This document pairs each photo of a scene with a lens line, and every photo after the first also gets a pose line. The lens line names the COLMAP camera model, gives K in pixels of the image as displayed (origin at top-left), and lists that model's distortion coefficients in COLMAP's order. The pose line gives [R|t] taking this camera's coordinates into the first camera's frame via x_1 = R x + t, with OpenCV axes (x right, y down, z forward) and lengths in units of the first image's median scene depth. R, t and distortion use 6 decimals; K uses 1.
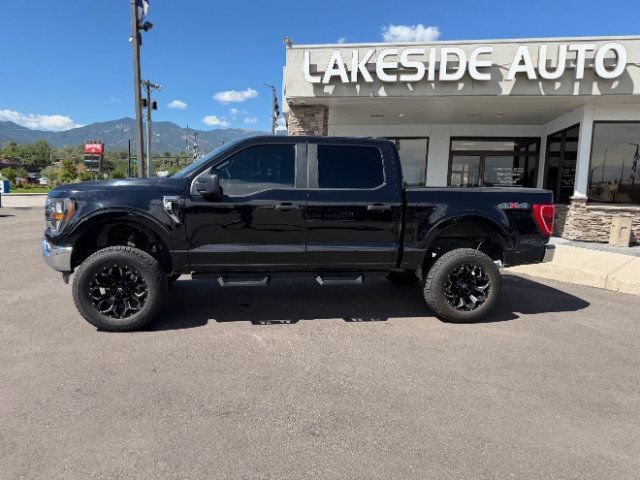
lens RADIAL K [[450.9, 0, 317.1], [0, 450.9, 245.4], [0, 0, 1]] dist [0.029374, -0.040818]
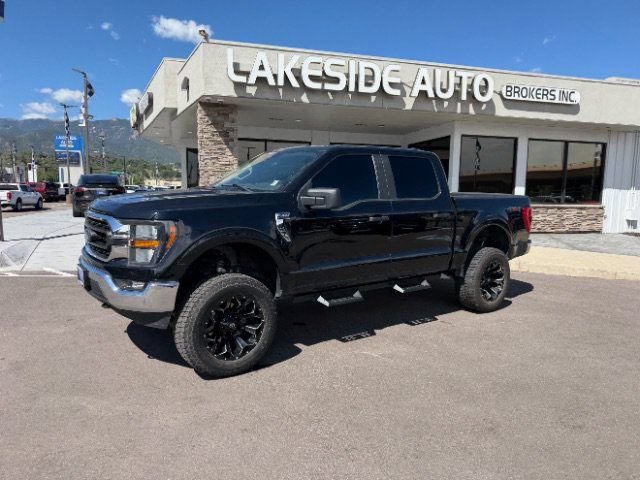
lens RADIAL K [[450.9, 0, 315.1], [0, 450.9, 242.9], [0, 0, 1]] dist [0.029374, -0.040818]
pose [[0.894807, -0.064698, 0.441741, -0.327171], [0.064973, 0.997781, 0.014524, -0.028411], [-0.441700, 0.015705, 0.897025, 0.088601]]
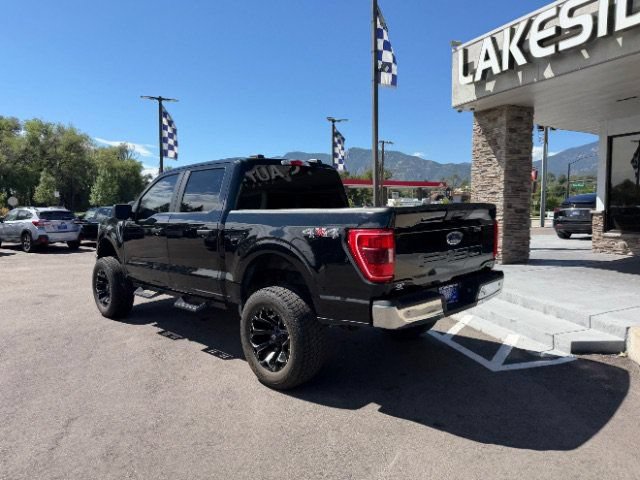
lens RADIAL K [[450.9, 0, 319.5], [0, 450.9, 238.6], [0, 0, 1]] dist [0.029374, -0.040818]
pose [[0.585286, 0.021078, -0.810553, 0.549451], [-0.080889, 0.996193, -0.032503, -0.031083], [0.806782, 0.084589, 0.584763, 0.345341]]
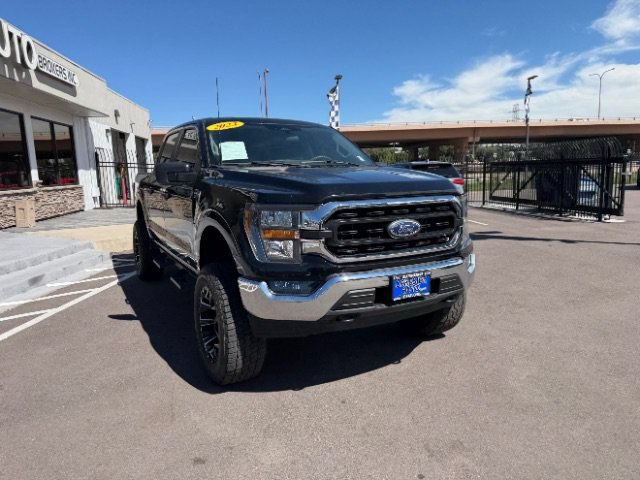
lens RADIAL K [[450.9, 0, 317.0], [0, 450.9, 239.7], [0, 0, 1]] dist [0.029374, -0.040818]
pose [[-0.324448, -0.163792, 0.931615, -0.603528], [0.142650, 0.965157, 0.219369, -0.114306], [-0.935085, 0.204069, -0.289778, 0.727296]]
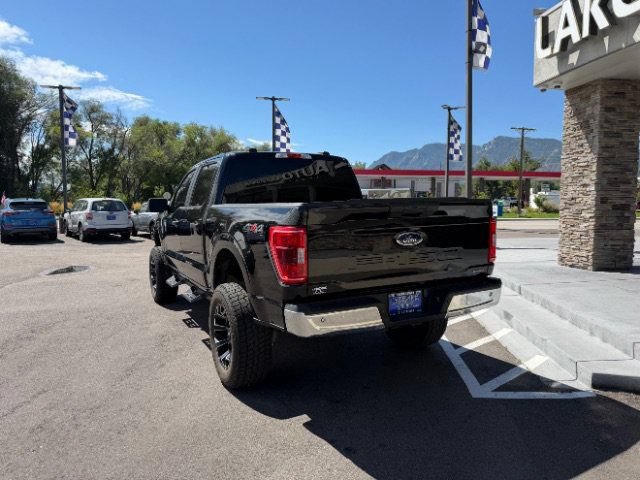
lens RADIAL K [[450.9, 0, 317.1], [0, 450.9, 234.9], [0, 0, 1]] dist [0.029374, -0.040818]
pose [[0.317797, 0.036396, -0.947460, 0.601002], [-0.109287, 0.994009, 0.001527, -0.049824], [0.941839, 0.103060, 0.319871, 0.499946]]
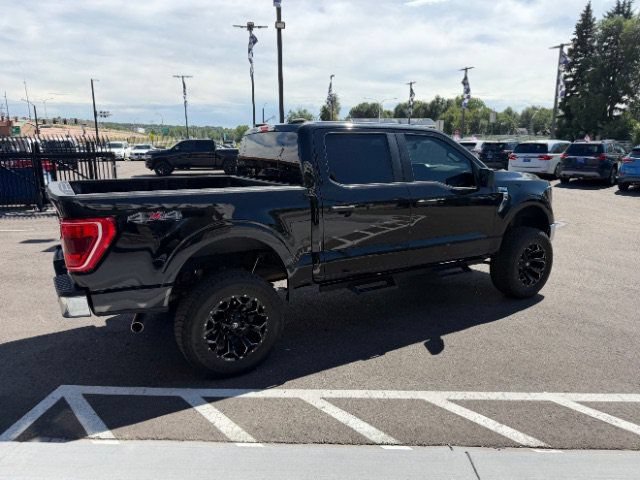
lens RADIAL K [[450.9, 0, 320.1], [0, 450.9, 242.1], [0, 0, 1]] dist [0.029374, -0.040818]
pose [[-0.937001, 0.051287, -0.345542, 0.209981], [-0.068293, 0.943183, 0.325181, -0.186984], [0.342587, 0.328293, -0.880260, 1.135989]]
